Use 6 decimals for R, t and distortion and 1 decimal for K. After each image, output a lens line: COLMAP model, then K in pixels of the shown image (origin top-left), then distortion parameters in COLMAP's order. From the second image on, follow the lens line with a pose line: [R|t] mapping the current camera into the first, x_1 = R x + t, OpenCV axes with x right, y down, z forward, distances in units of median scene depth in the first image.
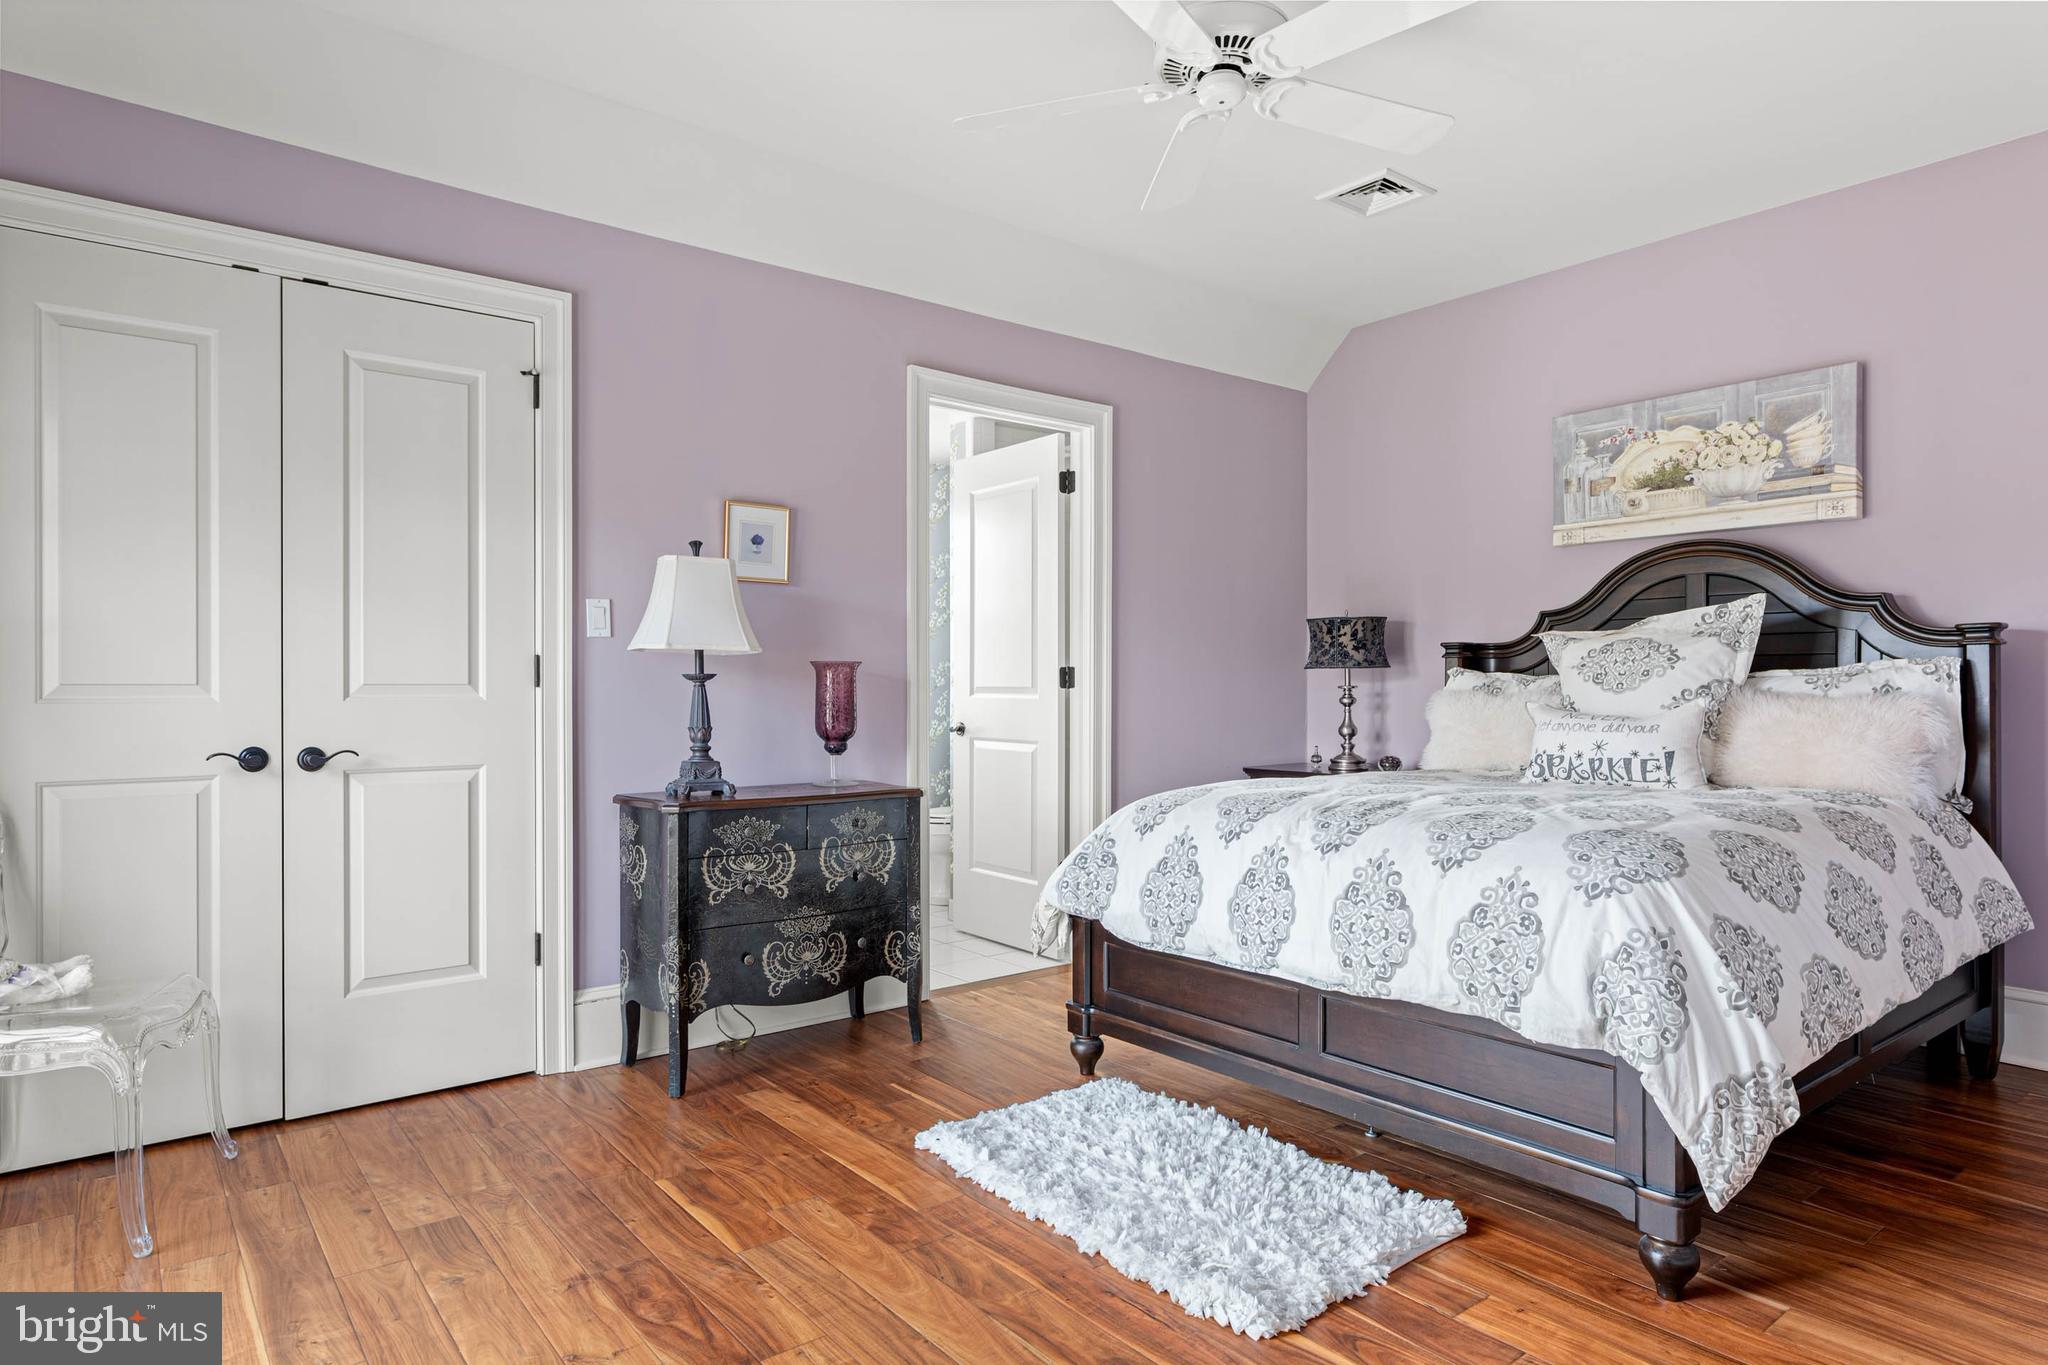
lens RADIAL K [[1177.0, 0, 1019.7], [0, 1177.0, 680.1], [0, 0, 1]] dist [0.001151, -0.003266]
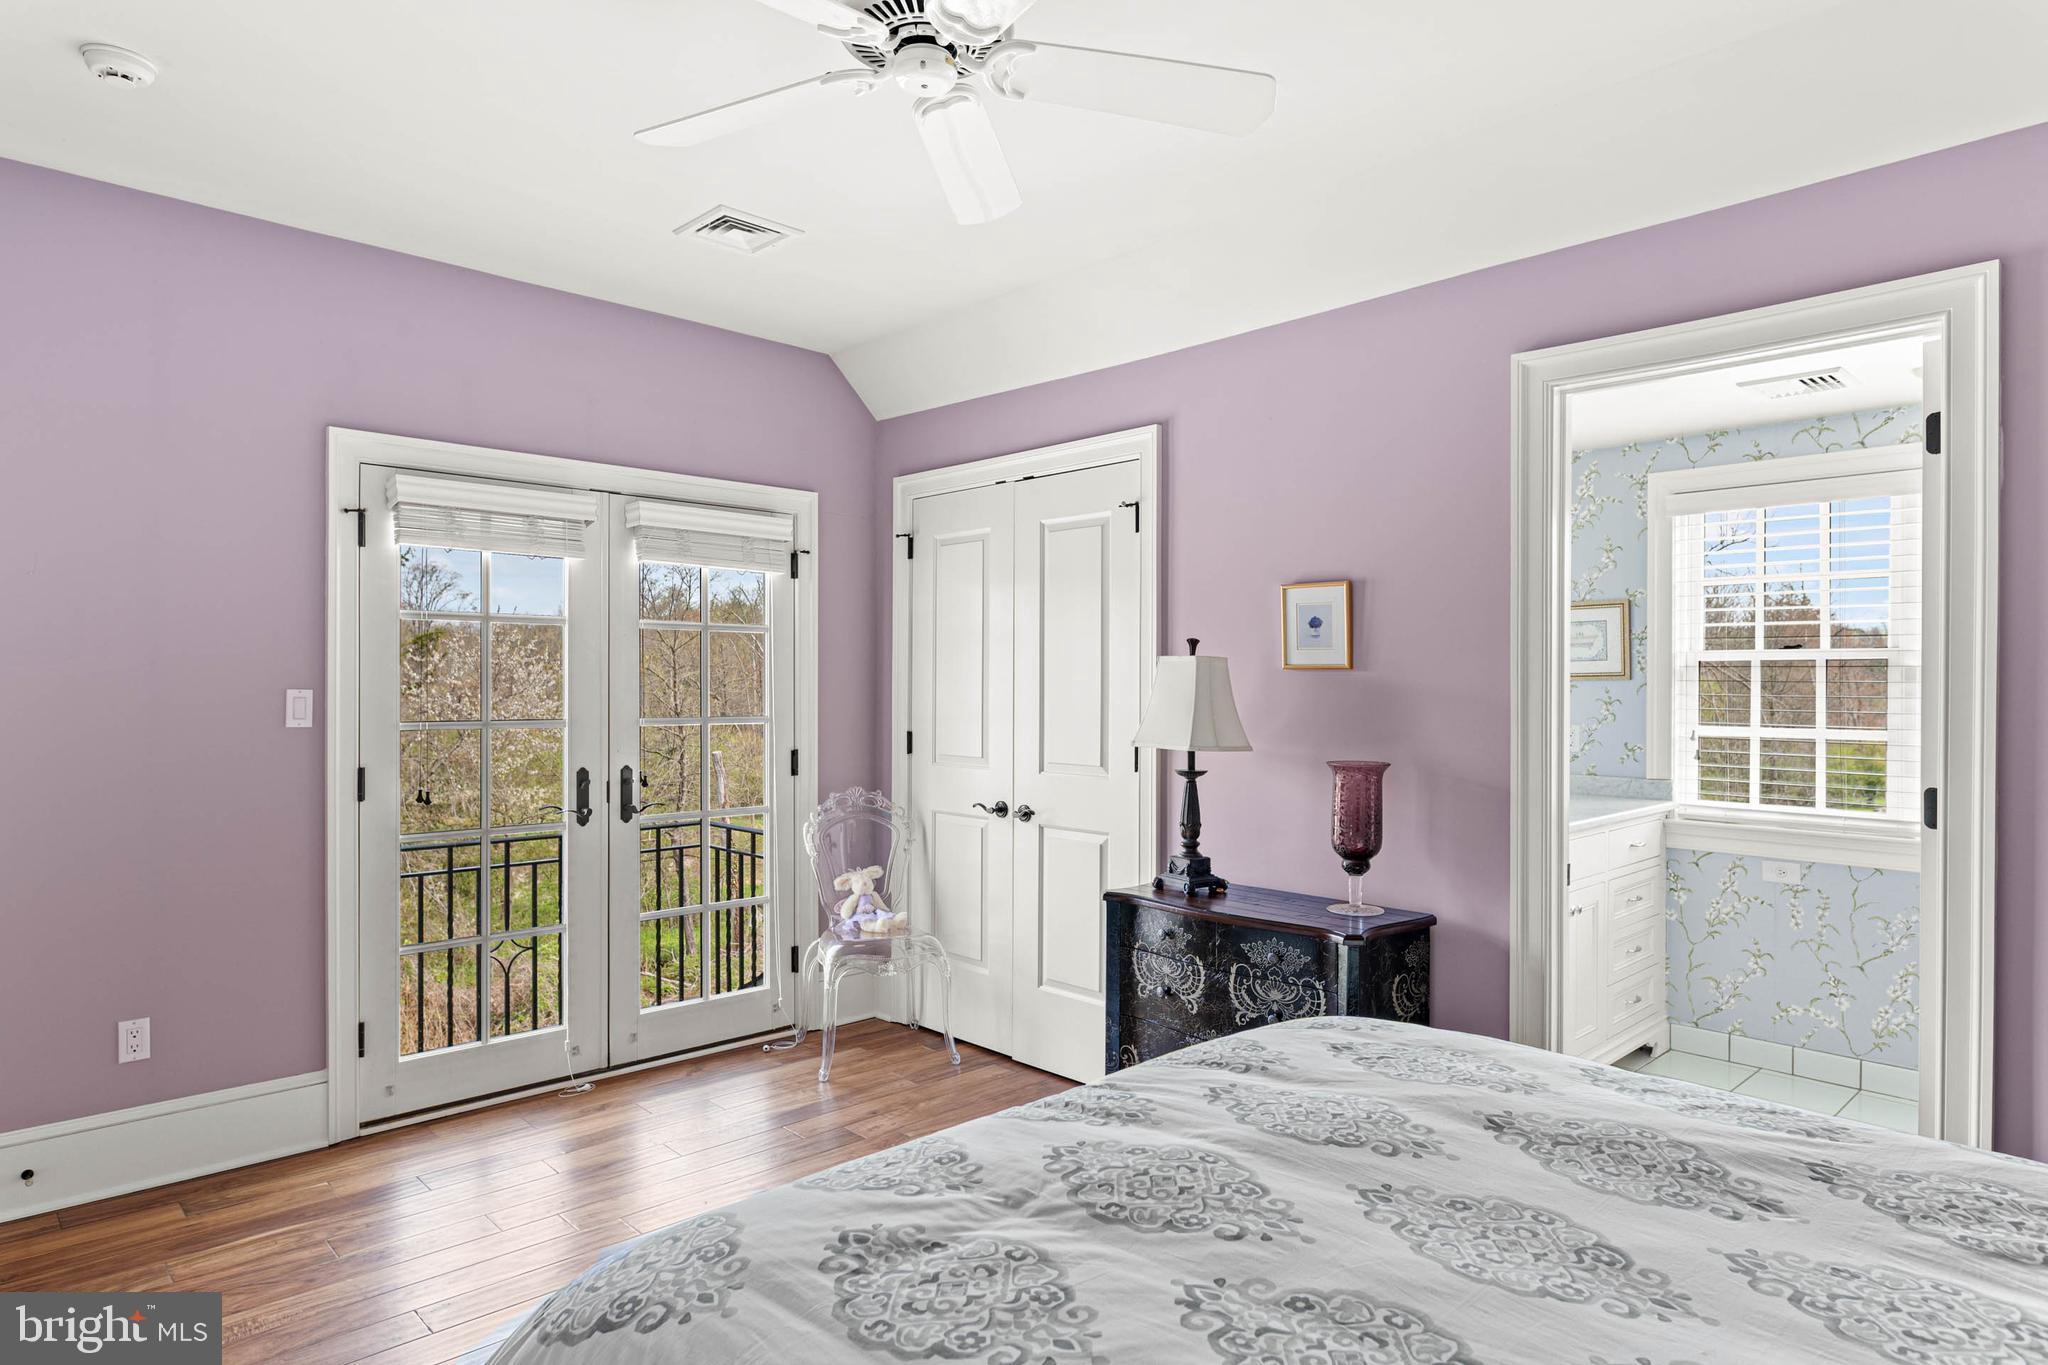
lens RADIAL K [[1177.0, 0, 1019.9], [0, 1177.0, 689.9], [0, 0, 1]] dist [0.001151, -0.003266]
pose [[0.092957, 0.008442, -0.995634, 0.718035], [0.006898, 0.999935, 0.009122, -0.084531], [0.995646, -0.007716, 0.092893, 0.757521]]
